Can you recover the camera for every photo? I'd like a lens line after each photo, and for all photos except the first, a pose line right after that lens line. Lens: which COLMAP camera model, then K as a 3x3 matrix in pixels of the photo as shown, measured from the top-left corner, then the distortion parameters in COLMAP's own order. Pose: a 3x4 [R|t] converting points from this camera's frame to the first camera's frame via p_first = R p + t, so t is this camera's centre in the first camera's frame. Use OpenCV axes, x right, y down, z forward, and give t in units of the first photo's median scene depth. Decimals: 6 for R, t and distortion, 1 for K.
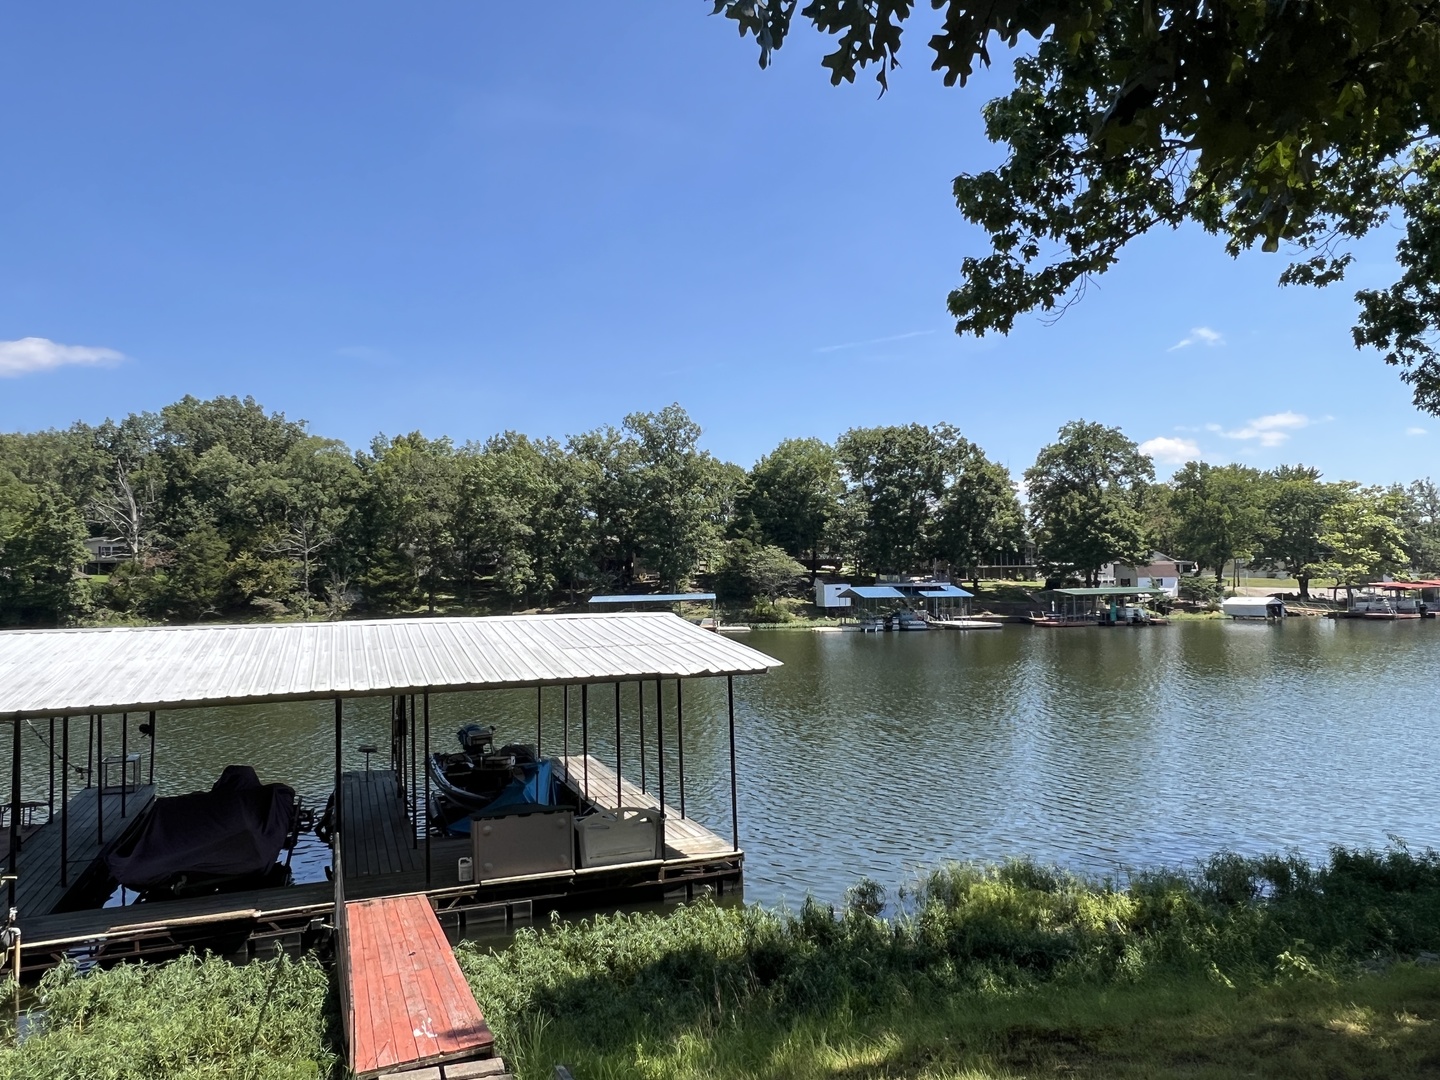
lens RADIAL K [[1004.2, 0, 718.3], [0, 1004.2, 553.2], [0, 0, 1]] dist [0.004266, -0.006444]
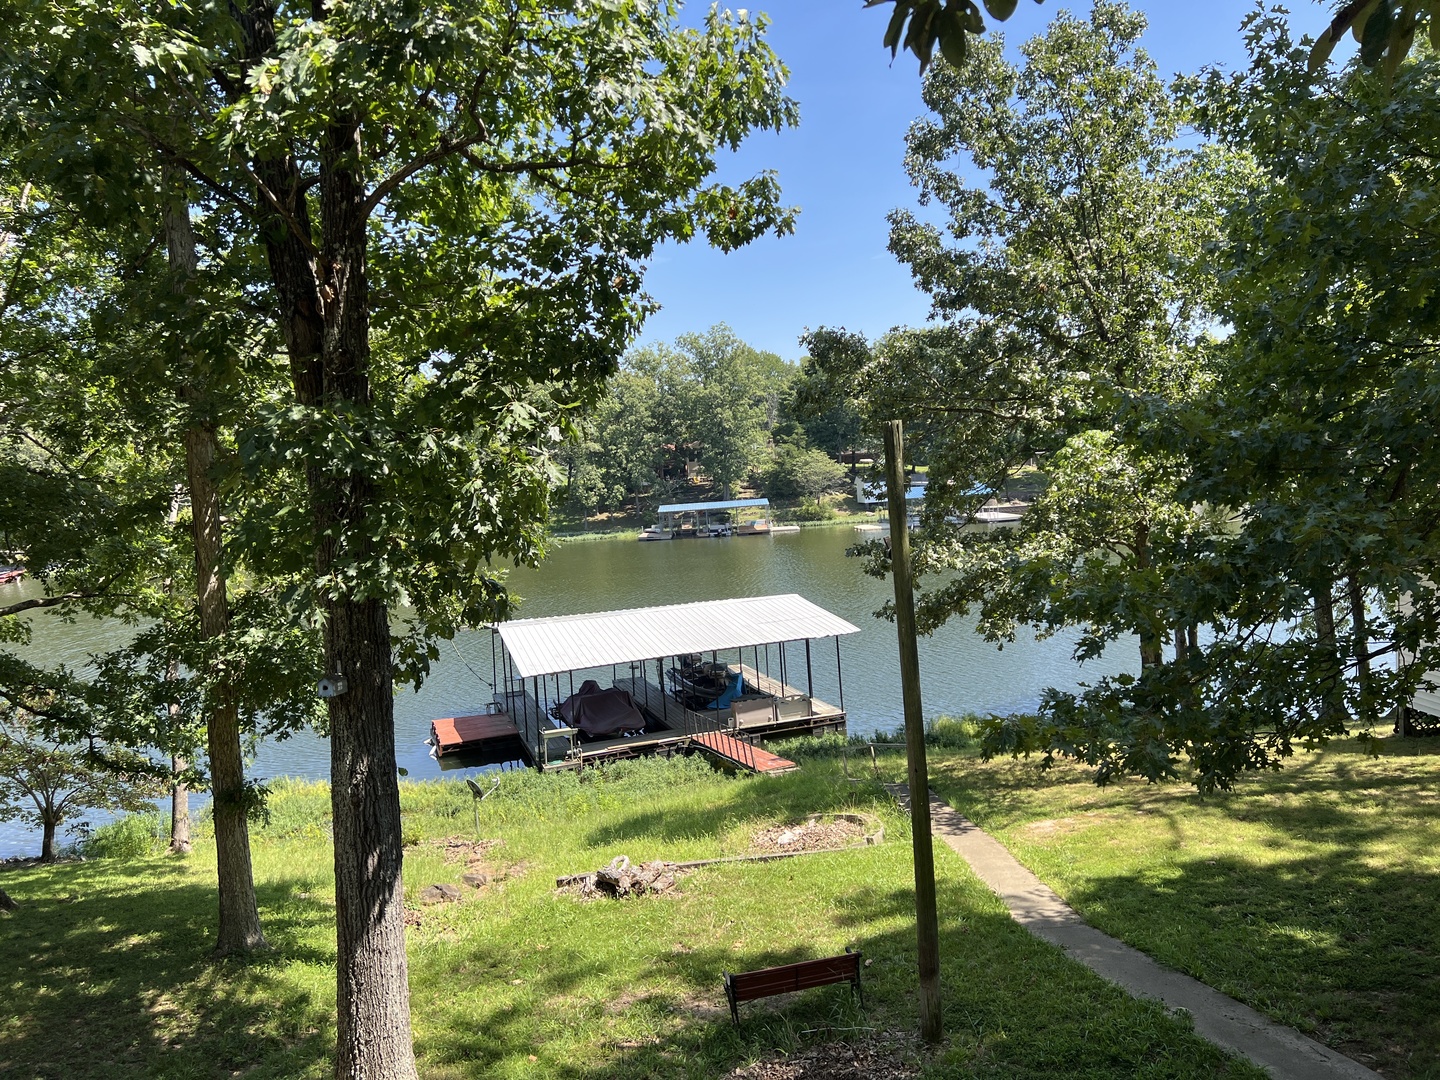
lens RADIAL K [[1115.1, 0, 683.3], [0, 1115.1, 538.6], [0, 0, 1]] dist [0.048826, 0.000133]
pose [[0.997934, -0.037038, -0.052488, -0.031053], [0.043187, 0.991673, 0.121323, -0.067410], [0.047558, -0.123339, 0.991224, -0.239247]]
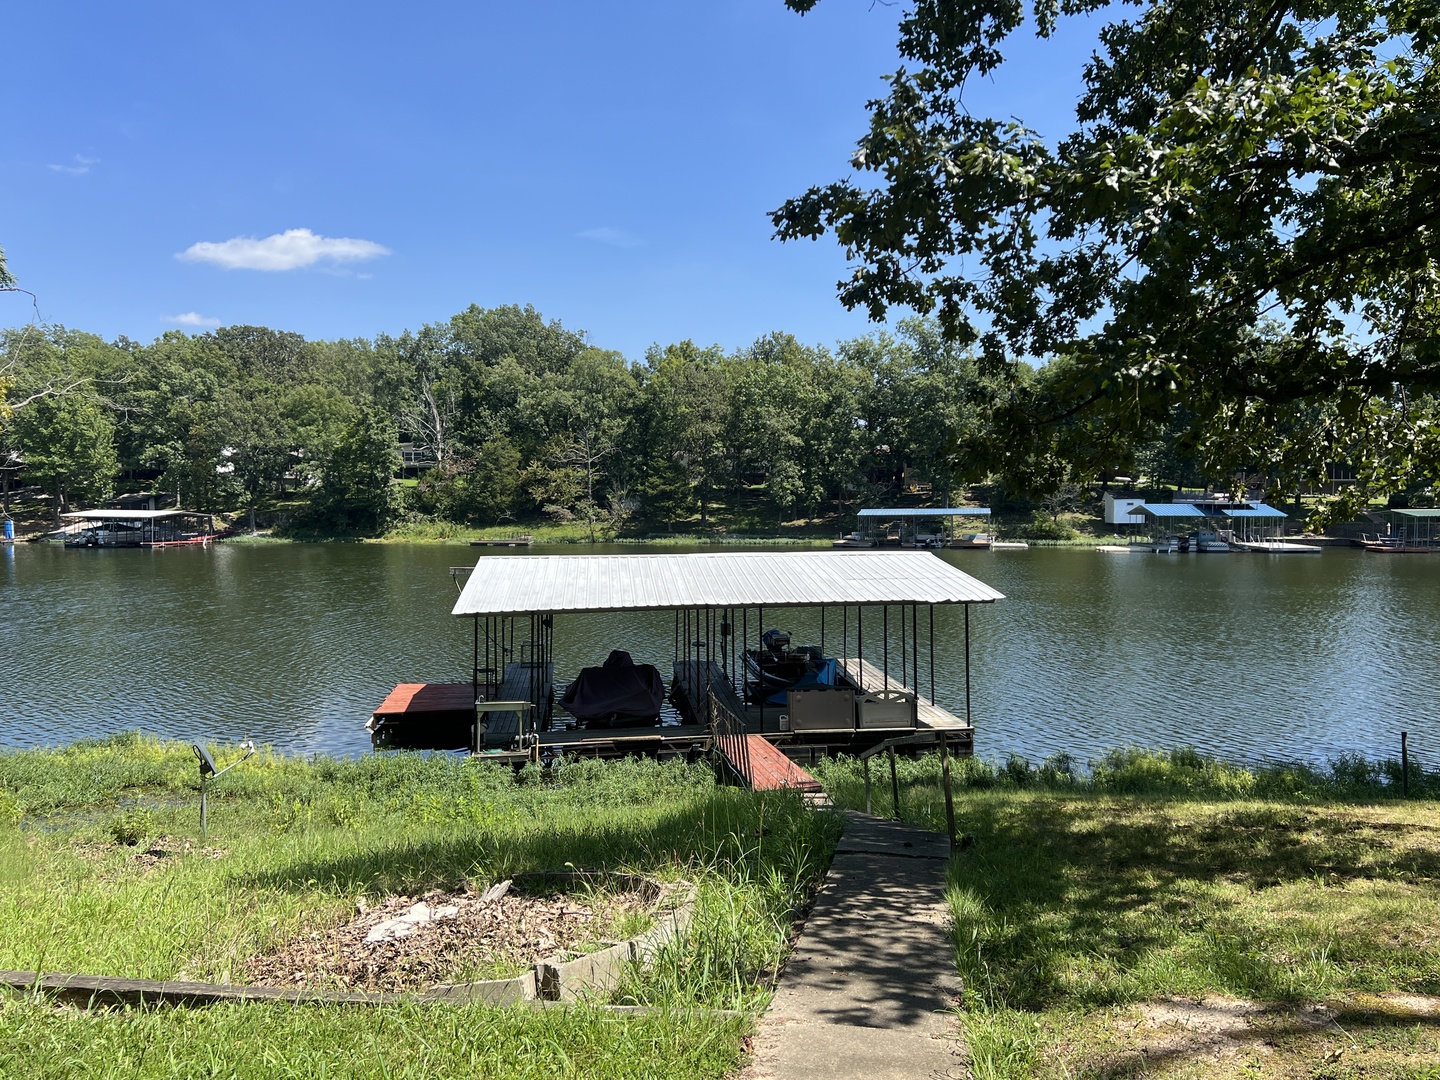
lens RADIAL K [[1117.5, 0, 722.7], [0, 1117.5, 536.1], [0, 0, 1]] dist [0.070143, -0.008066]
pose [[0.969856, 0.024436, -0.242449, 0.009353], [-0.005510, 0.996904, 0.078435, -0.014889], [0.243616, -0.074735, 0.966988, -0.094442]]
